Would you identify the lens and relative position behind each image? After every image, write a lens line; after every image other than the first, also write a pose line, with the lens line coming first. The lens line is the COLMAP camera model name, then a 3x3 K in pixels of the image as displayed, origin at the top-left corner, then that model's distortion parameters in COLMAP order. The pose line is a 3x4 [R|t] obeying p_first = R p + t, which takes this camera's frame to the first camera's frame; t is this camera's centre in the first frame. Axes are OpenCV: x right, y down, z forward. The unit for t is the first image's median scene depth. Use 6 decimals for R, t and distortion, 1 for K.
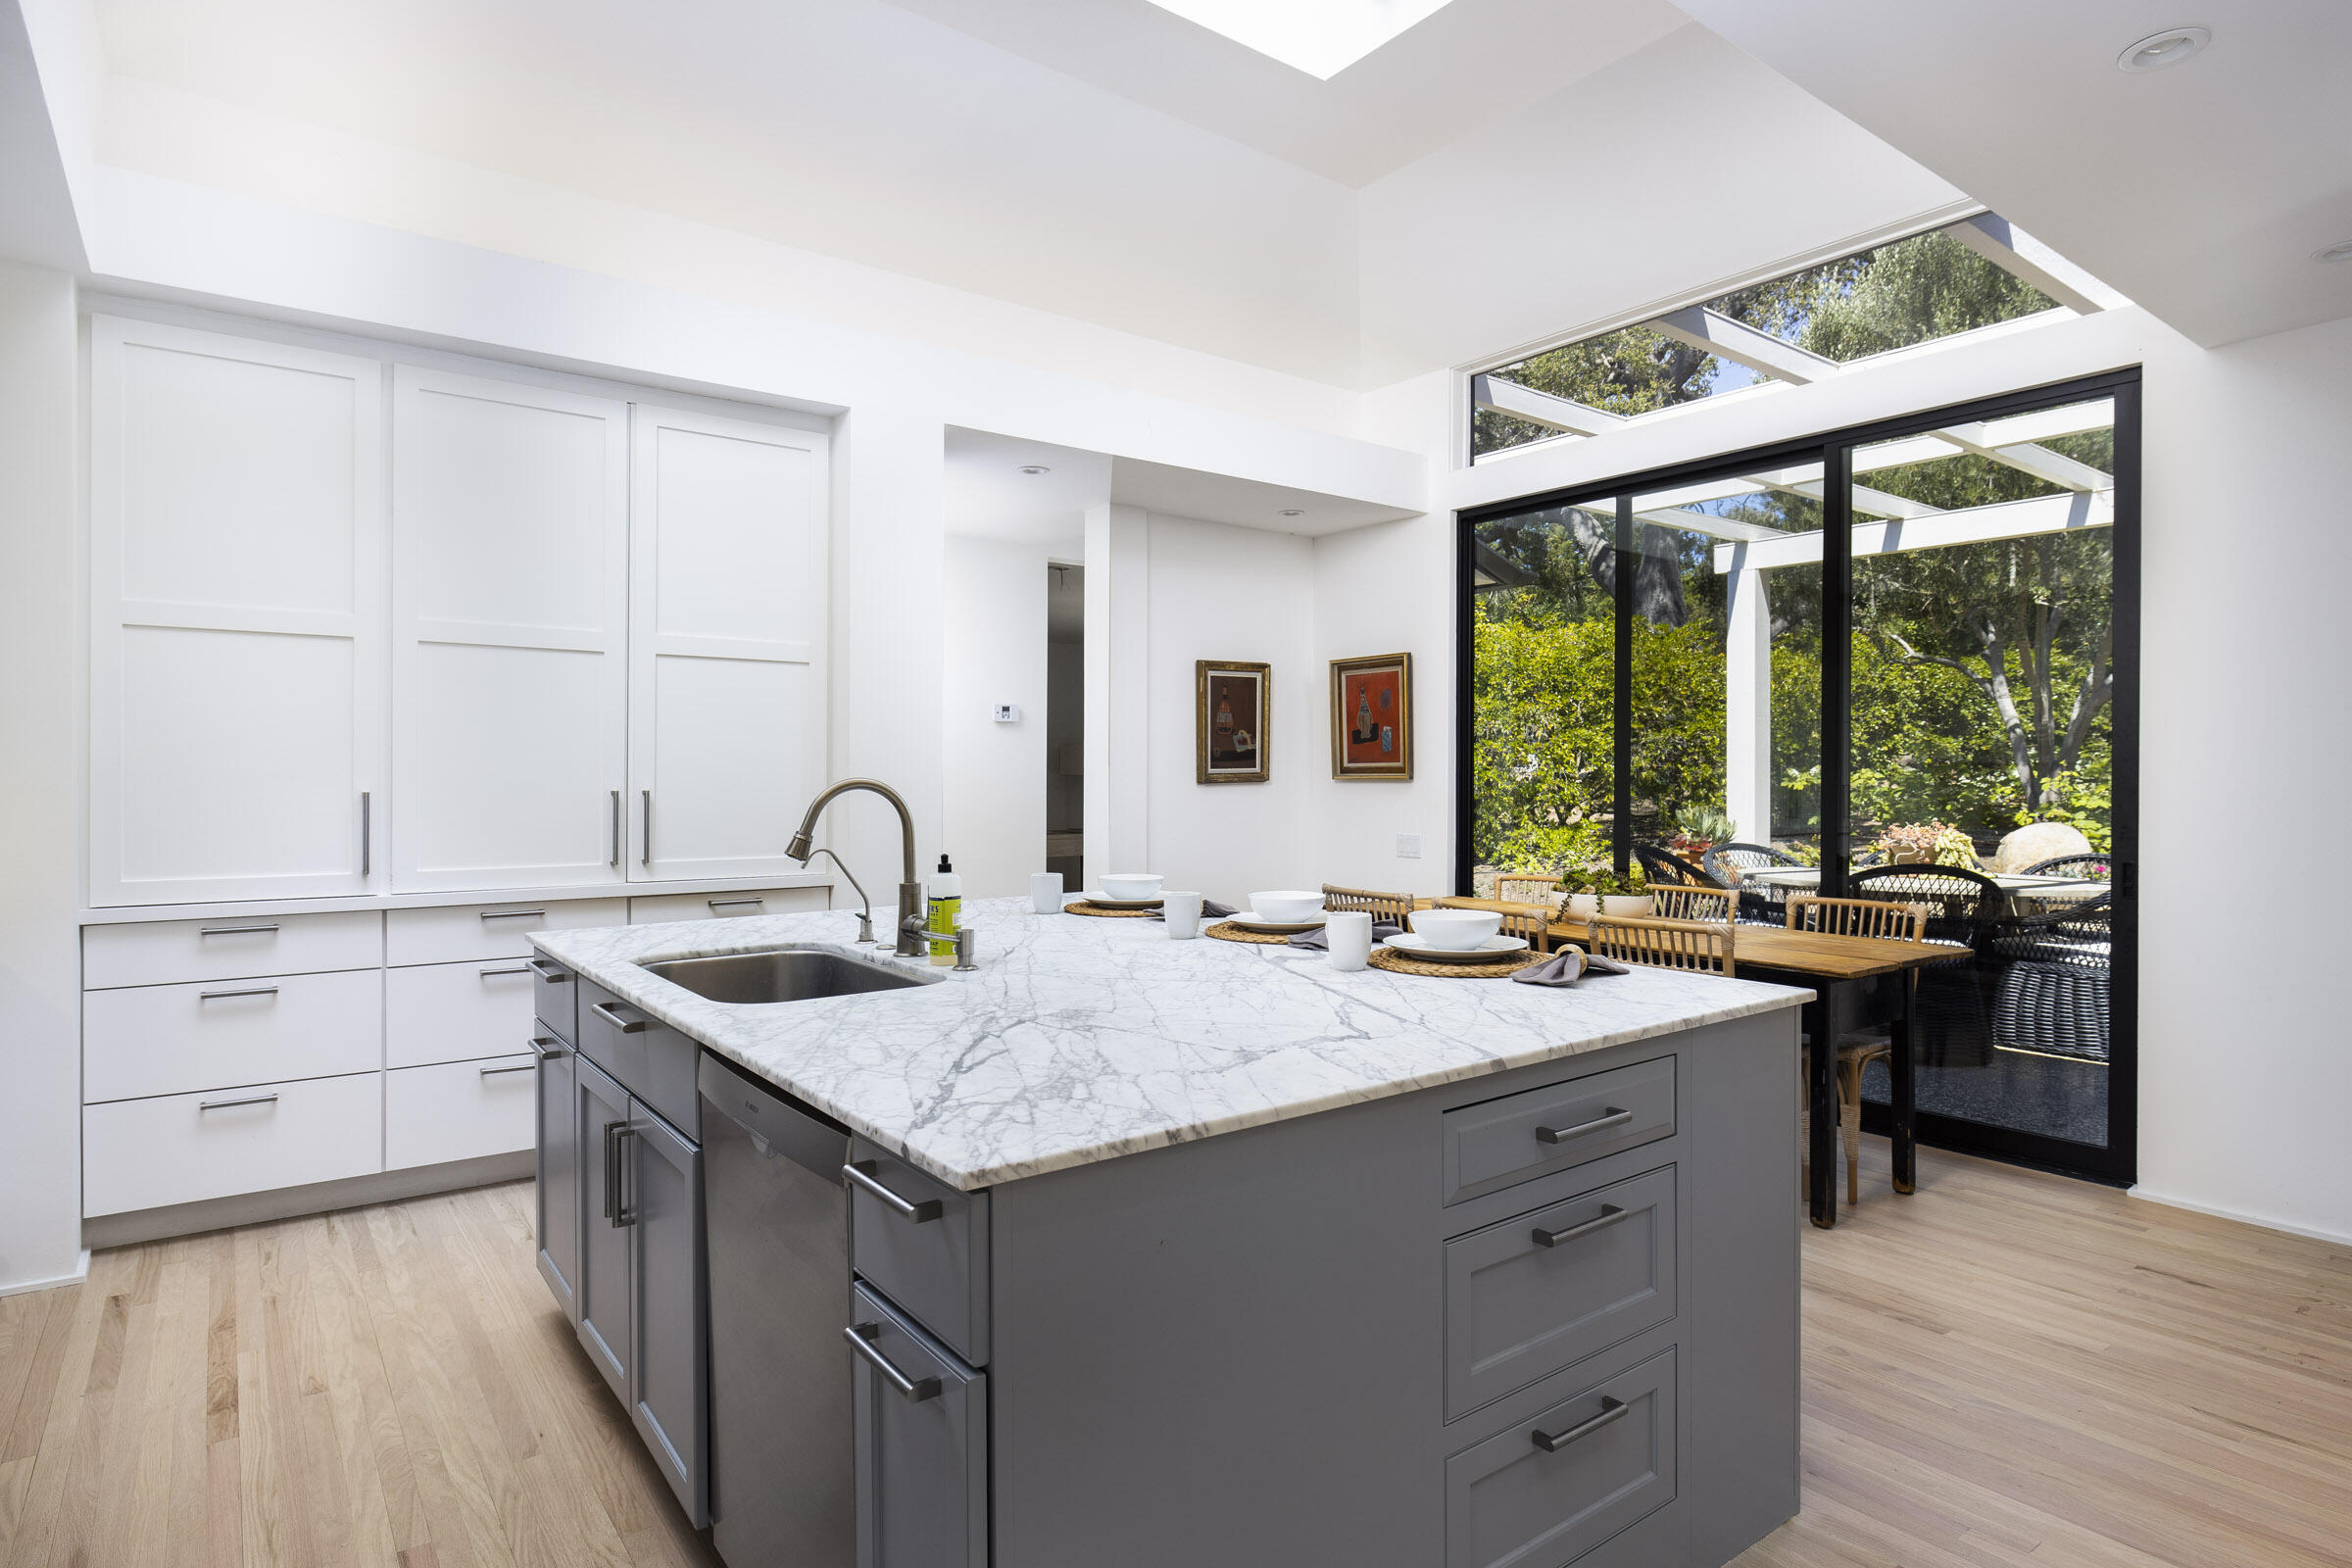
lens RADIAL K [[1284.3, 0, 1175.7], [0, 1284.3, 774.9], [0, 0, 1]] dist [0.000990, 0.000311]
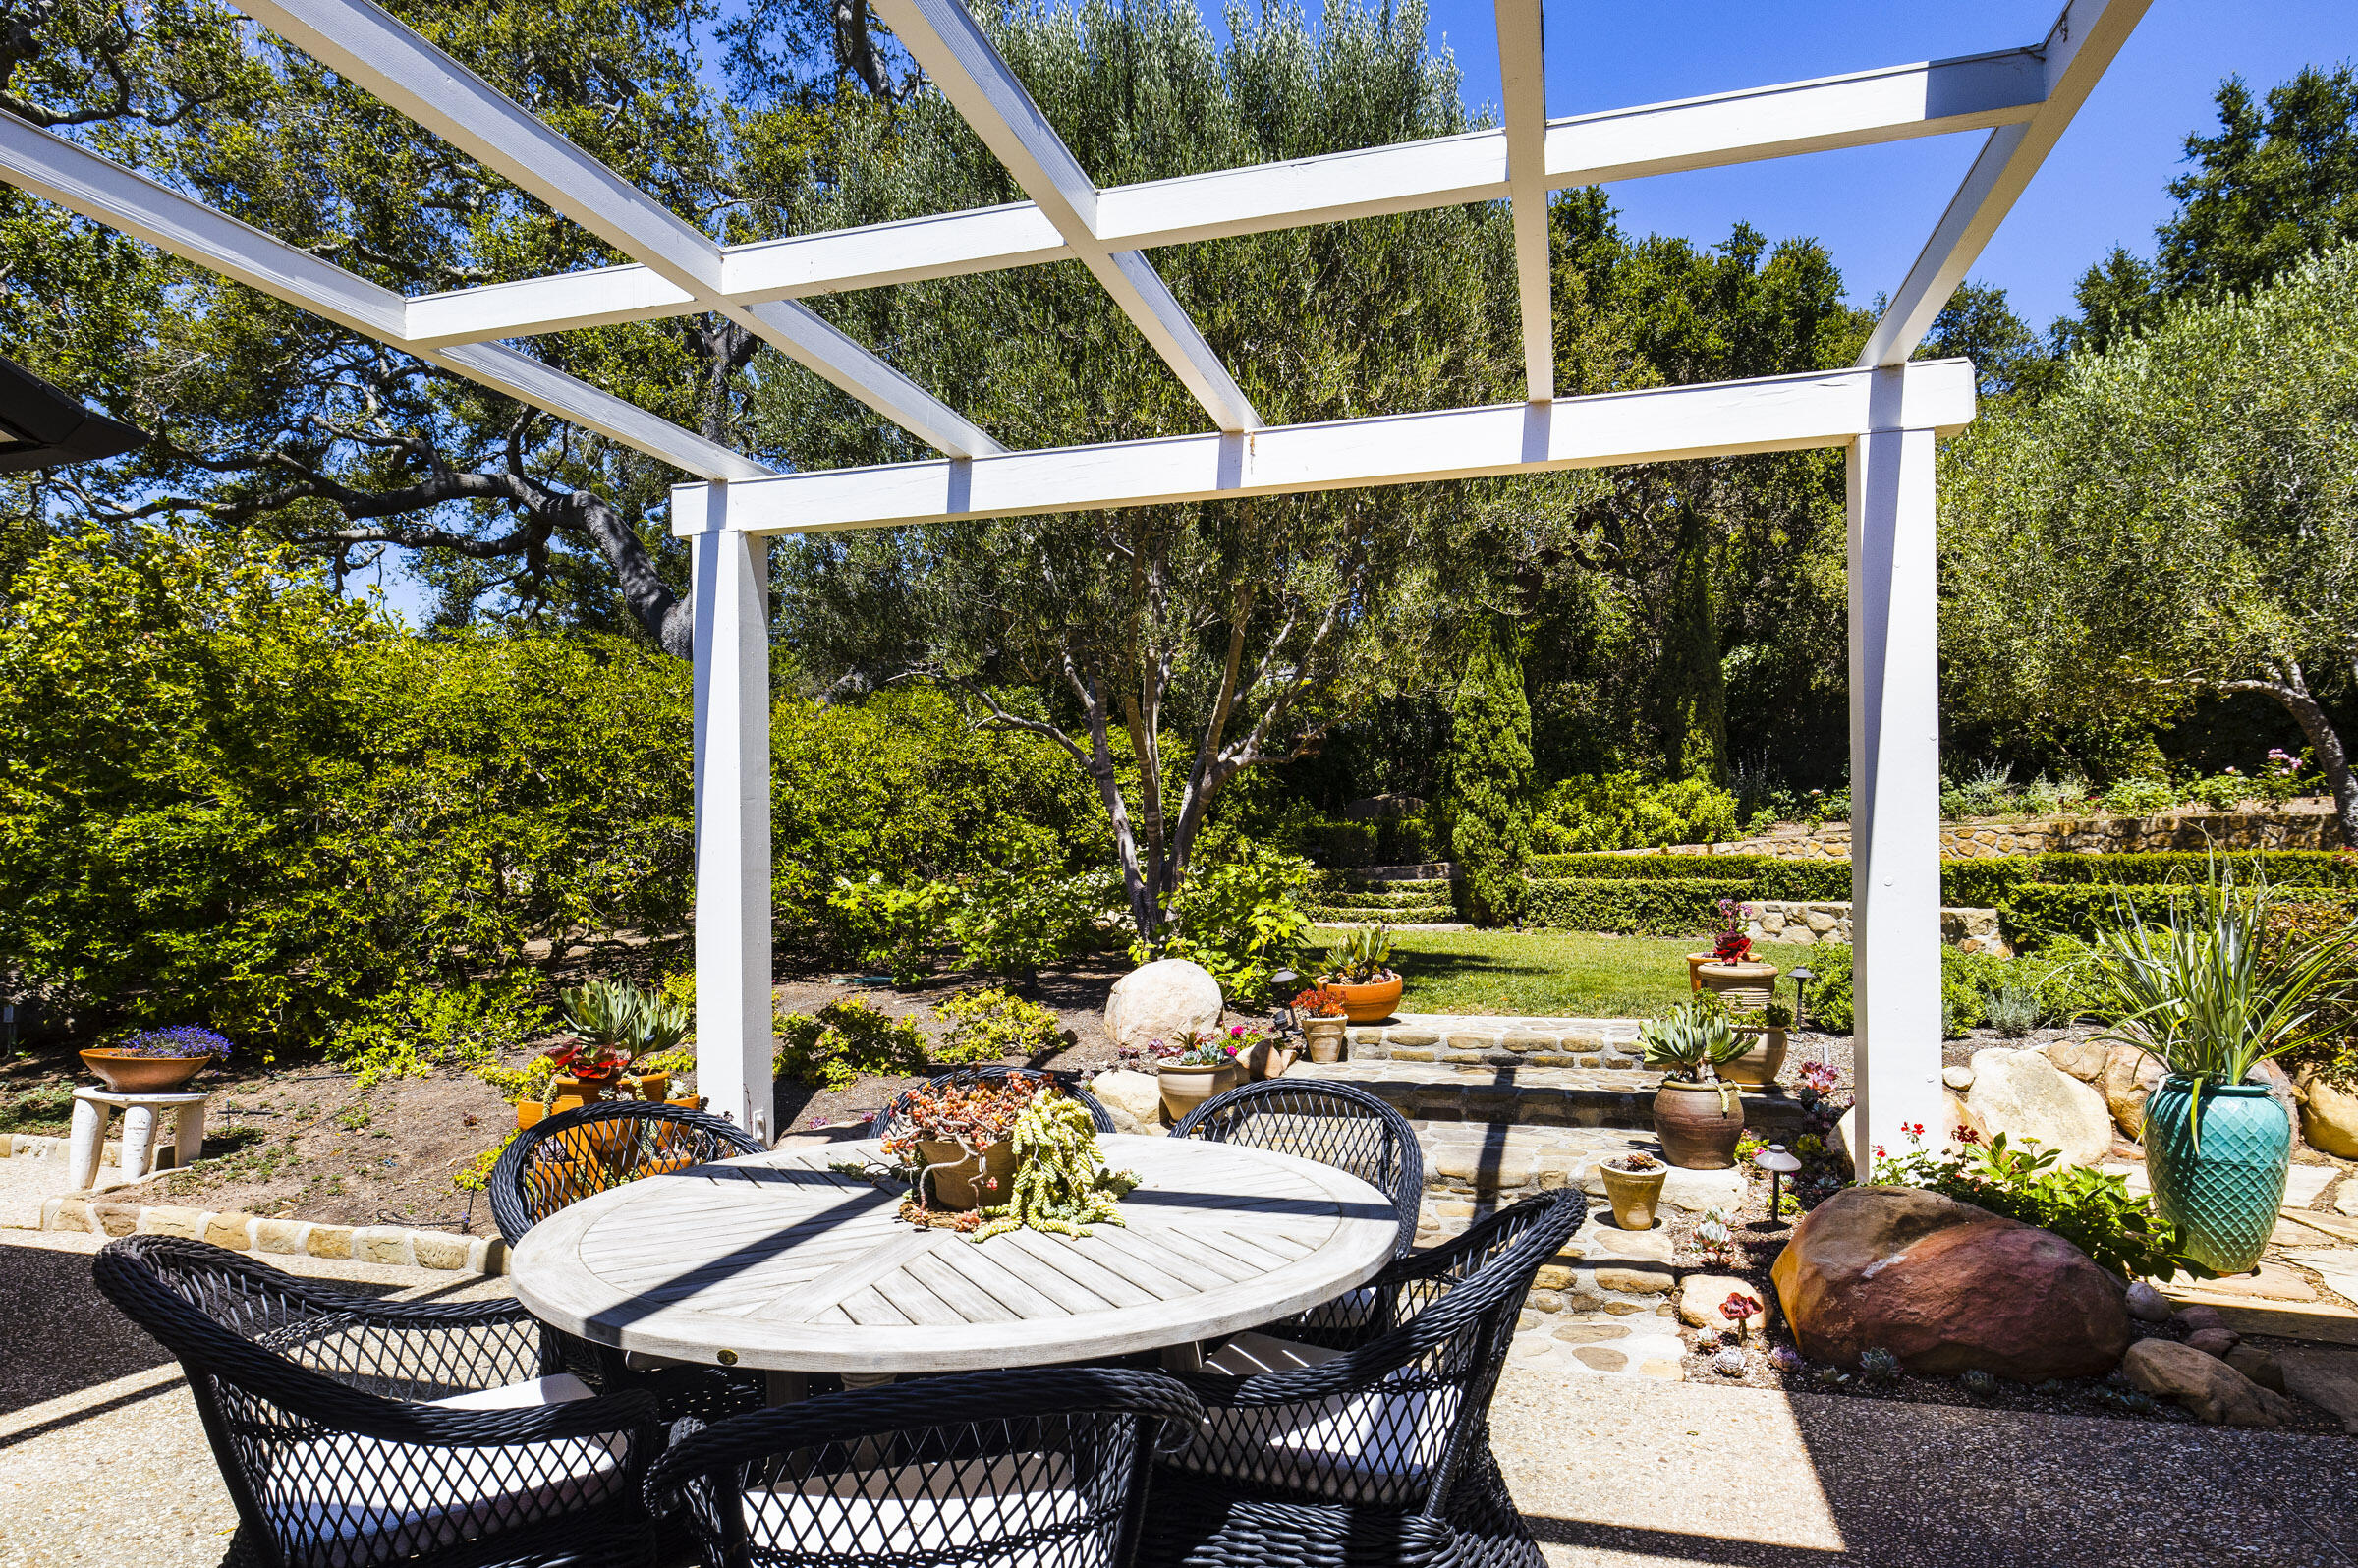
lens RADIAL K [[1328.1, 0, 1182.0], [0, 1328.1, 786.5], [0, 0, 1]] dist [0.001993, 0.000018]
pose [[0.800197, 0.021659, 0.599345, 0.242462], [0.010432, 0.998694, -0.050020, -0.018821], [-0.599646, 0.046278, 0.798926, 0.400992]]
